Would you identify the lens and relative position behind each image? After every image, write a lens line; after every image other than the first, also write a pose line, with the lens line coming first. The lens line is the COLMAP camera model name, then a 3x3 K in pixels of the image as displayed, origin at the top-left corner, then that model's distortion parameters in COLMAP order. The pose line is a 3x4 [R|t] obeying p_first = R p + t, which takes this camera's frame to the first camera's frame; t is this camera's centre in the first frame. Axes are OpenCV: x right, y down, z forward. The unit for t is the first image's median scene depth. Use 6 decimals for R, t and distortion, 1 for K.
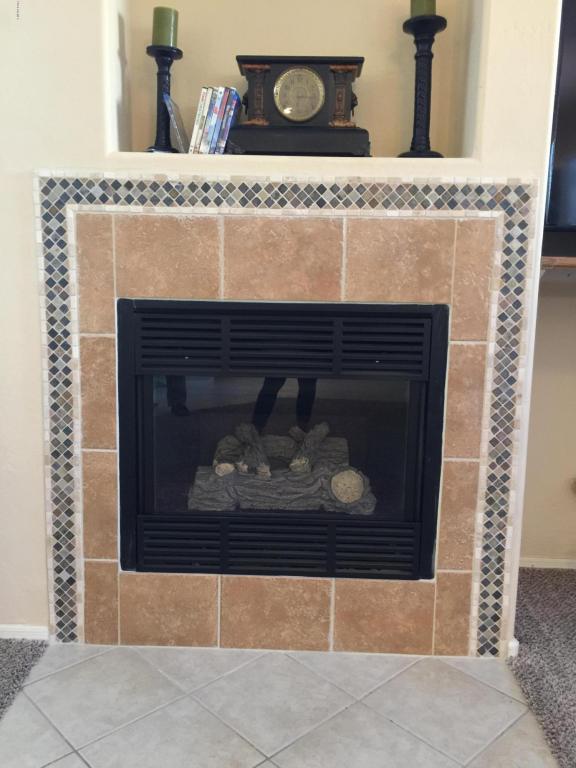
lens RADIAL K [[664.8, 0, 288.0], [0, 664.8, 384.0], [0, 0, 1]] dist [0.095219, -0.128055]
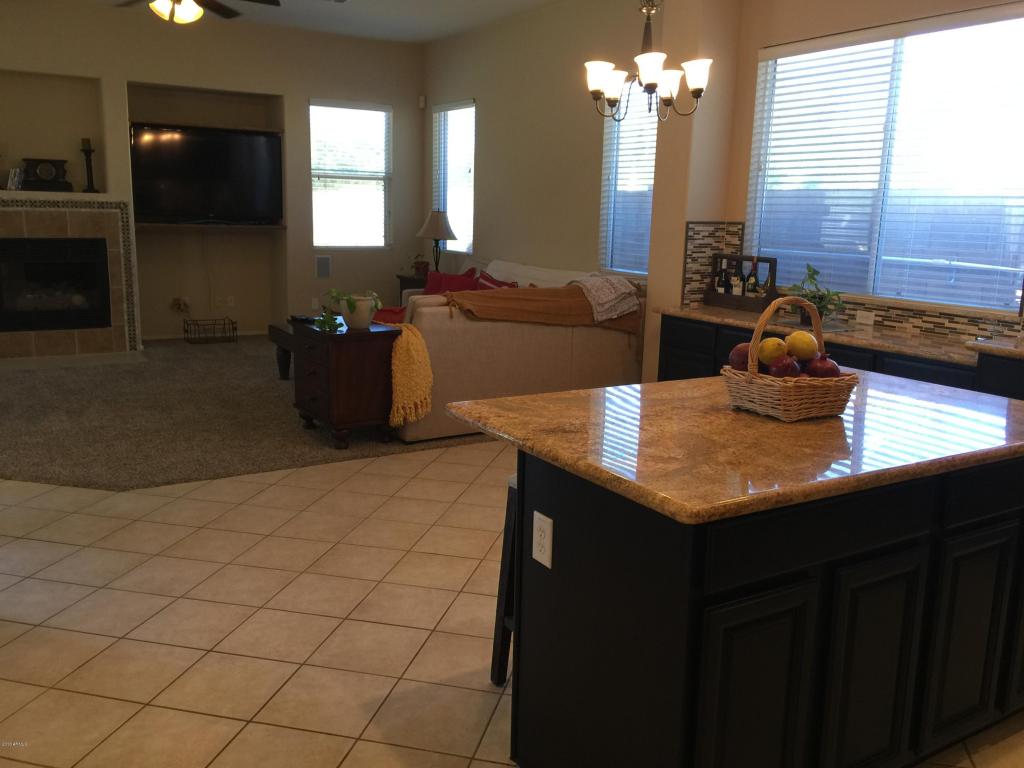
lens RADIAL K [[886.4, 0, 506.0], [0, 886.4, 379.3], [0, 0, 1]] dist [0.095219, -0.128055]
pose [[0.841799, -0.101239, 0.530212, -0.505133], [0.077568, 0.994748, 0.066785, 0.419543], [-0.534188, -0.015092, 0.845231, -3.705150]]
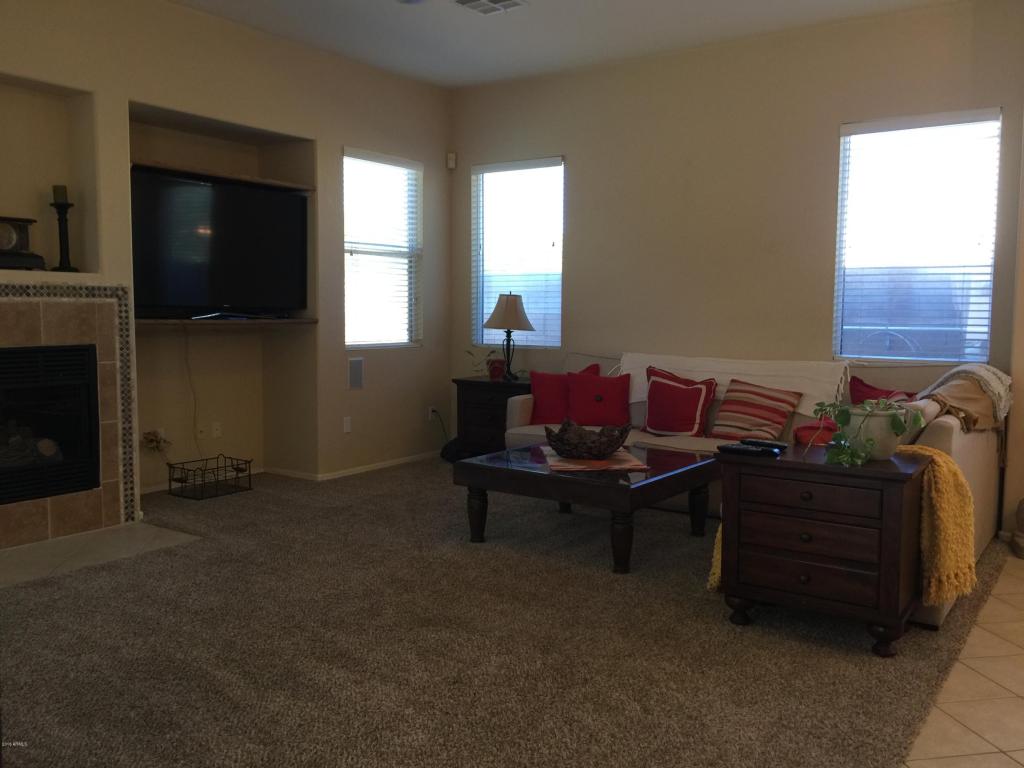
lens RADIAL K [[886.4, 0, 506.0], [0, 886.4, 379.3], [0, 0, 1]] dist [0.095219, -0.128055]
pose [[0.553287, -0.082466, 0.828899, -1.313217], [0.136476, 0.990615, 0.007458, 0.133050], [-0.821735, 0.108998, 0.559349, -1.494448]]
